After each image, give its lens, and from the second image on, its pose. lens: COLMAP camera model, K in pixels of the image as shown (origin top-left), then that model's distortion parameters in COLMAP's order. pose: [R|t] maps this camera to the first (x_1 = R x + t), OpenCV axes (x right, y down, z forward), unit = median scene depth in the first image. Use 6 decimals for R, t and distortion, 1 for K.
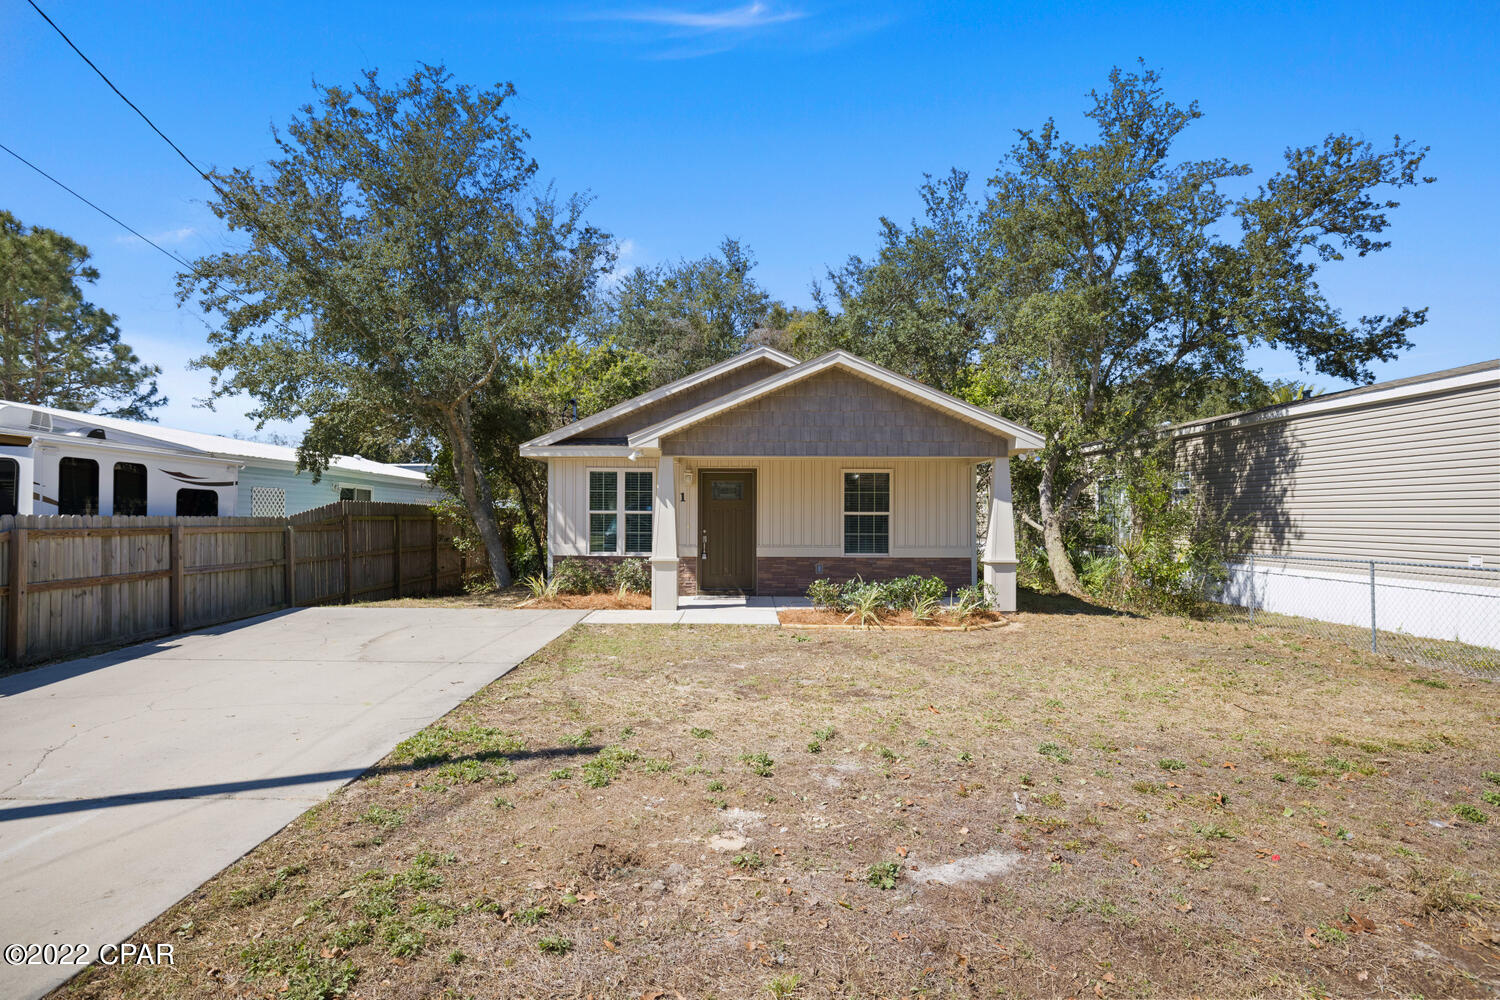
lens RADIAL K [[806.1, 0, 750.0], [0, 806.1, 500.0], [0, 0, 1]] dist [0.001770, 0.000175]
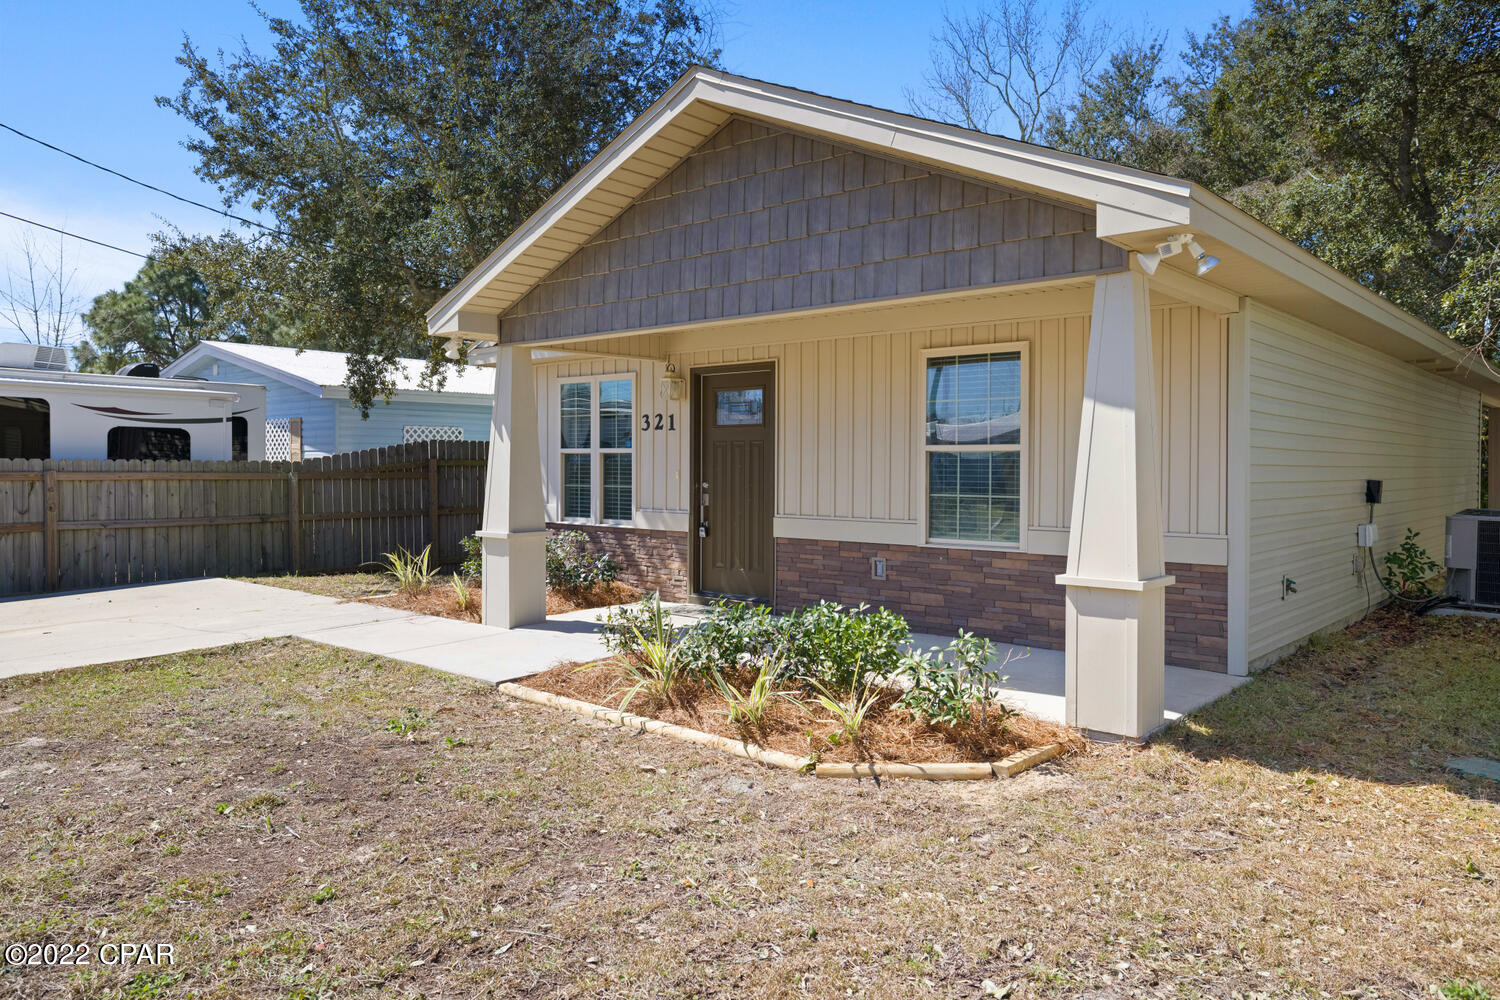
lens RADIAL K [[1034.6, 0, 747.2], [0, 1034.6, 486.4], [0, 0, 1]] dist [0.000416, 0.000921]
pose [[0.749914, 0.012723, -0.661413, 0.451492], [0.015915, 0.999179, 0.037264, 0.015369], [0.661343, -0.038471, 0.749096, 0.537363]]
